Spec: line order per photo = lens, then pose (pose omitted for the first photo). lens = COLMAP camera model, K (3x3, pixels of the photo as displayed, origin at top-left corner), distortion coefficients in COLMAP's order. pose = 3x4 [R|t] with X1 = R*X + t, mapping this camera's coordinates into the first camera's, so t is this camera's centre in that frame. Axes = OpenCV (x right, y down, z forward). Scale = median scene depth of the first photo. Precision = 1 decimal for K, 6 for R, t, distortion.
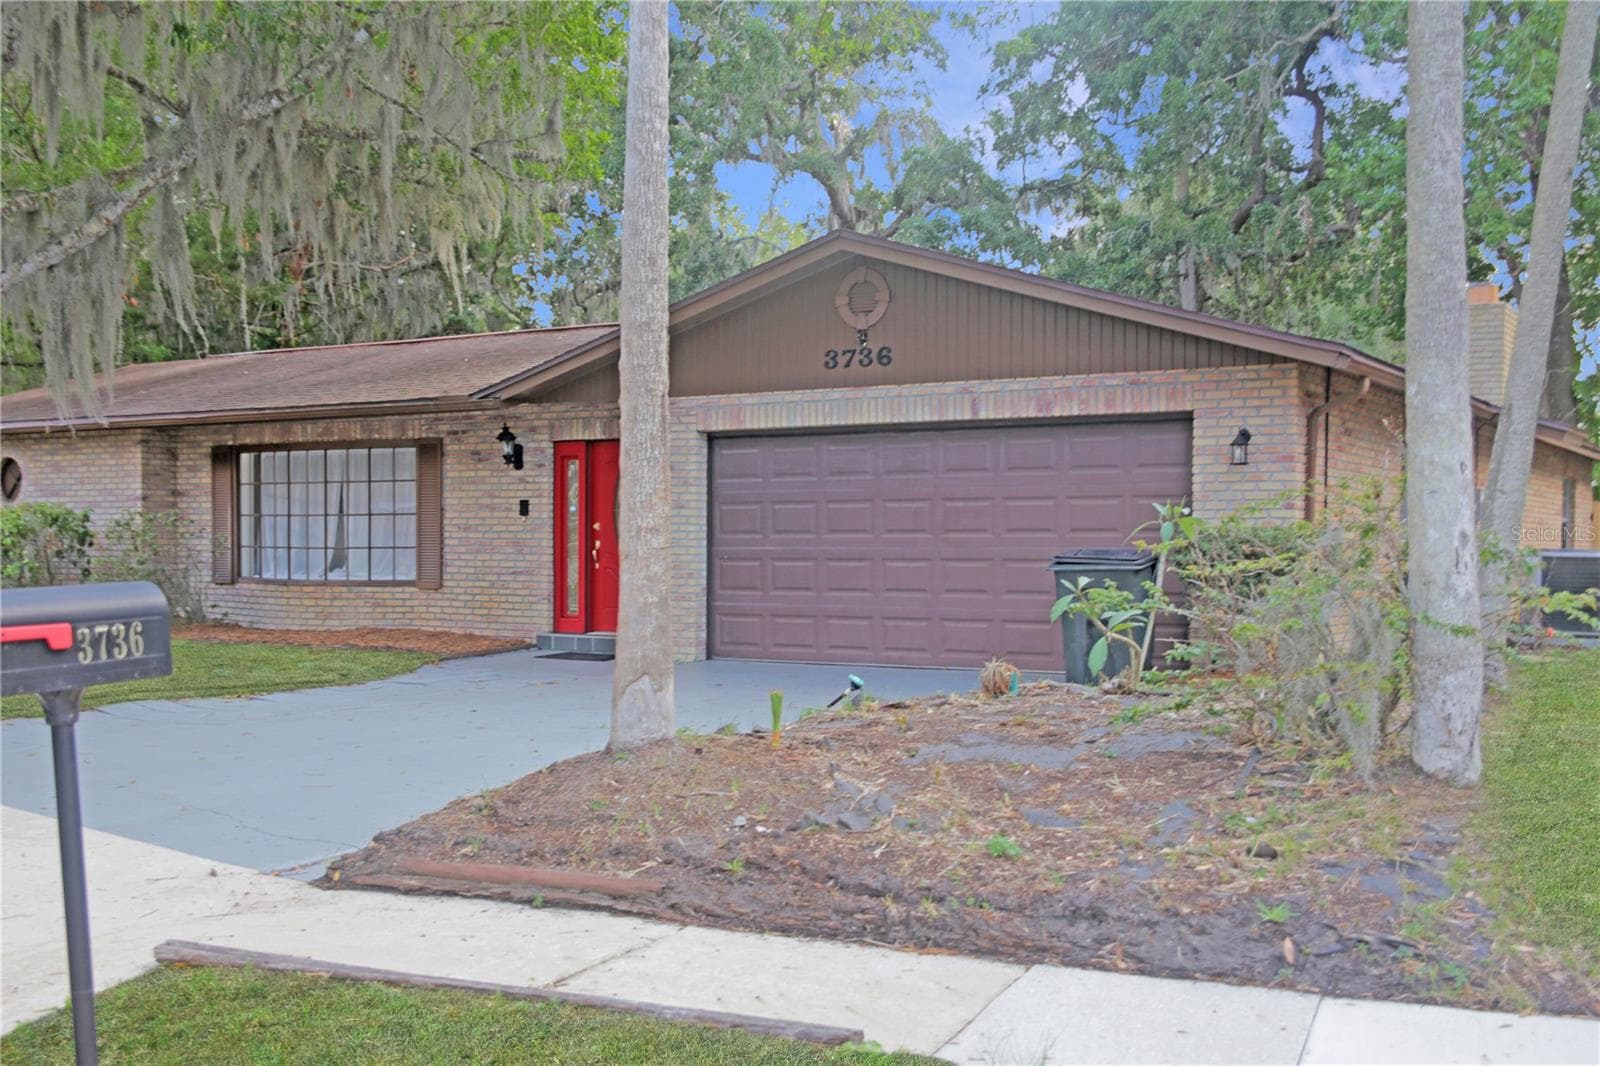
lens RADIAL K [[1784.4, 0, 817.0], [0, 1784.4, 599.2], [0, 0, 1]] dist [-0.000510, 0.000000]
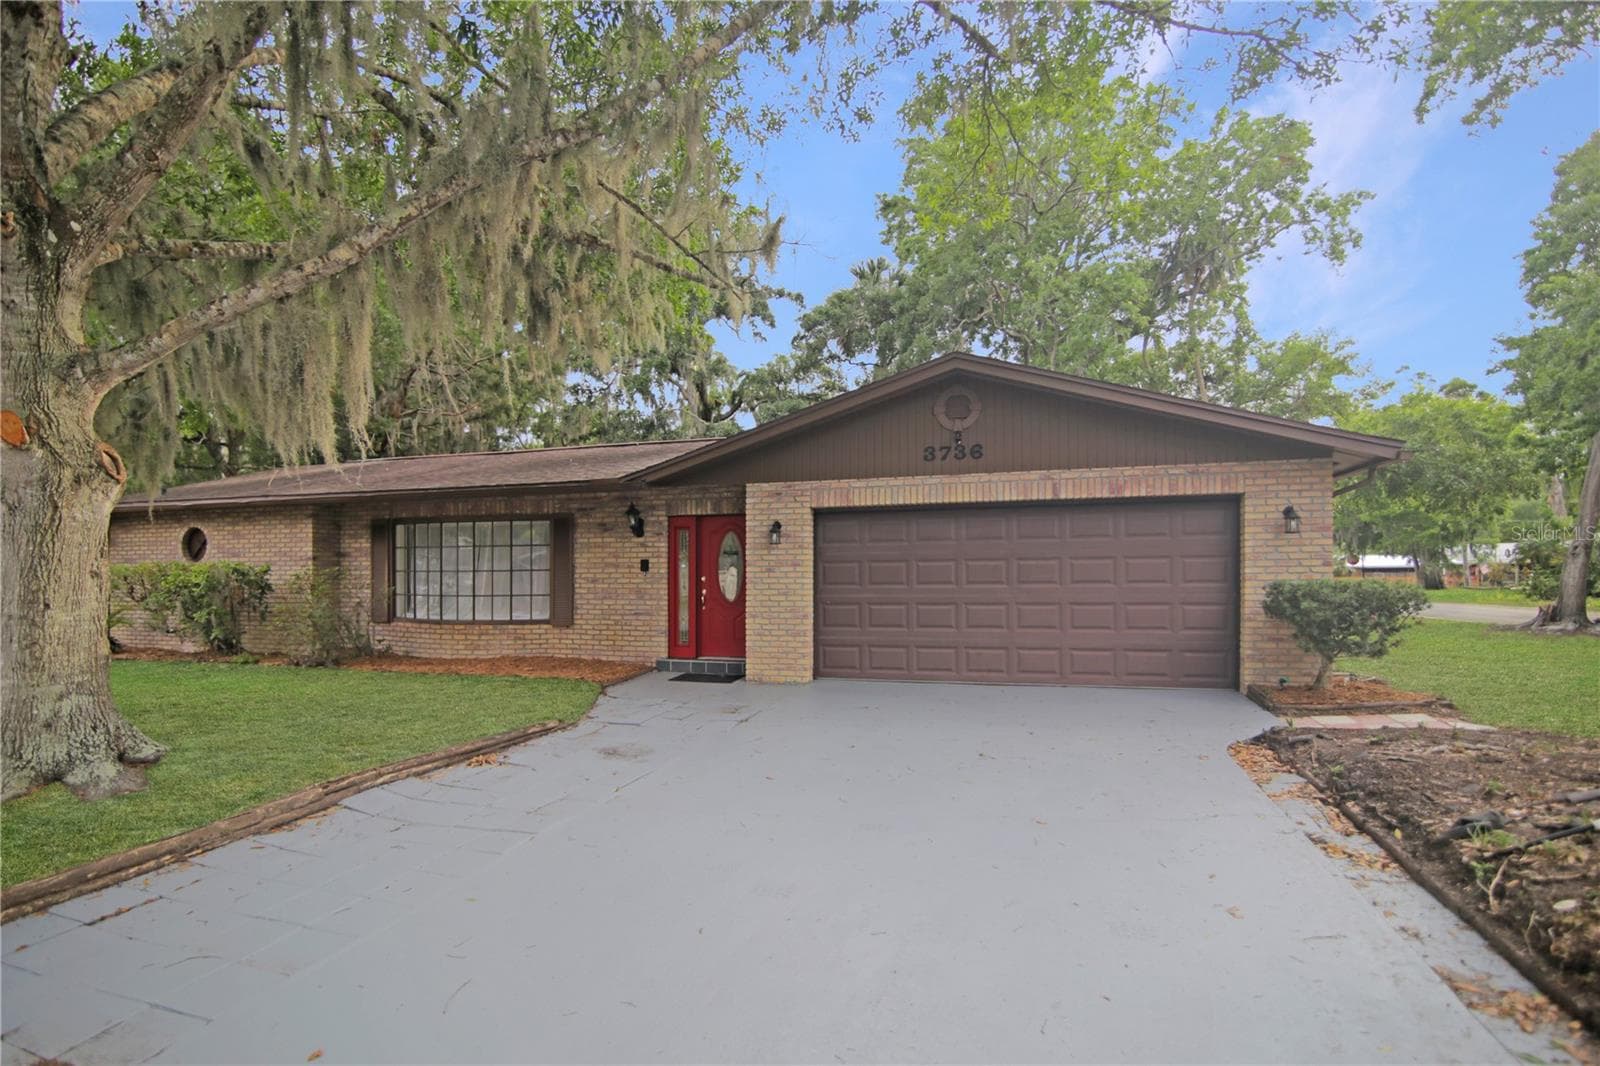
lens RADIAL K [[742.6, 0, 803.3], [0, 742.6, 597.0], [0, 0, 1]] dist [-0.013943, 0.000327]
pose [[0.963269, -0.017619, 0.267958, -0.235115], [0.017290, 0.999844, 0.003586, -0.032143], [-0.267979, 0.001179, 0.963424, 0.503972]]
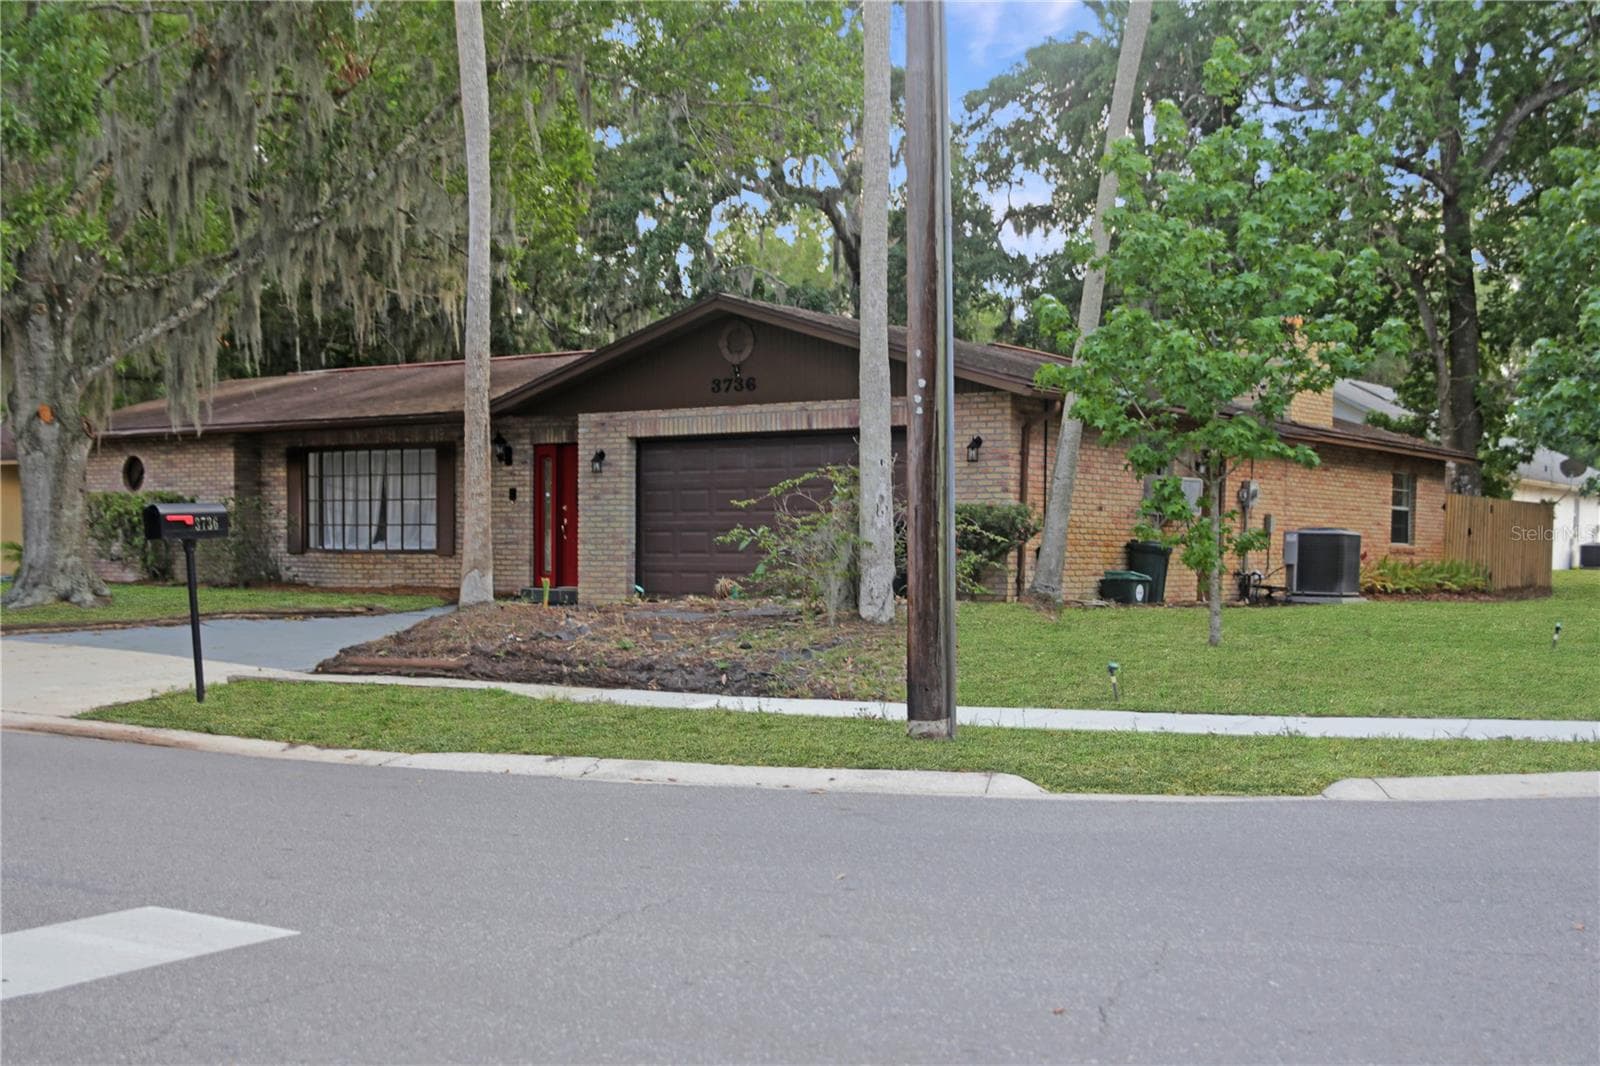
lens RADIAL K [[1916.0, 0, 813.0], [0, 1916.0, 650.3], [0, 0, 1]] dist [0.026135, 0.000000]
pose [[0.997167, 0.006837, -0.074911, 0.199726], [-0.005168, 0.999735, 0.022453, 0.038343], [0.075044, -0.022002, 0.996937, -0.496269]]
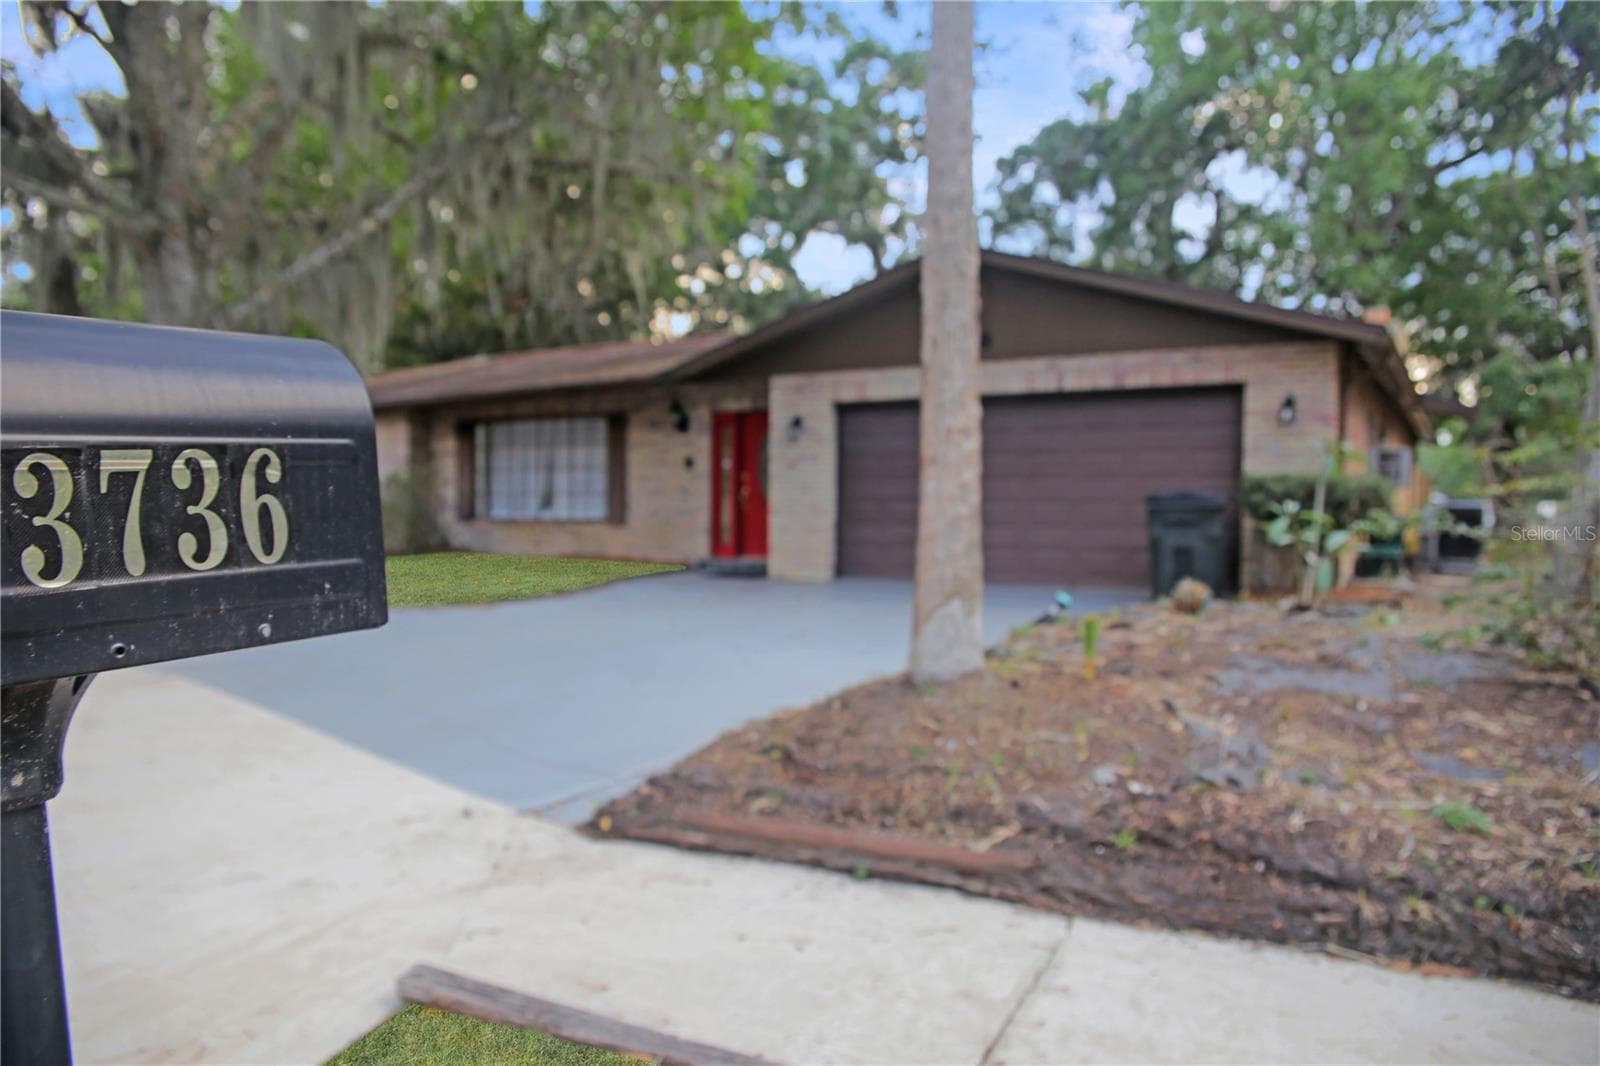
lens RADIAL K [[1116.2, 0, 812.2], [0, 1116.2, 530.1], [0, 0, 1]] dist [-0.083360, 0.046224]
pose [[0.999912, 0.004963, -0.012305, -0.074017], [-0.005081, 0.999942, -0.009532, 0.006896], [0.012257, 0.009593, 0.999879, 0.208201]]
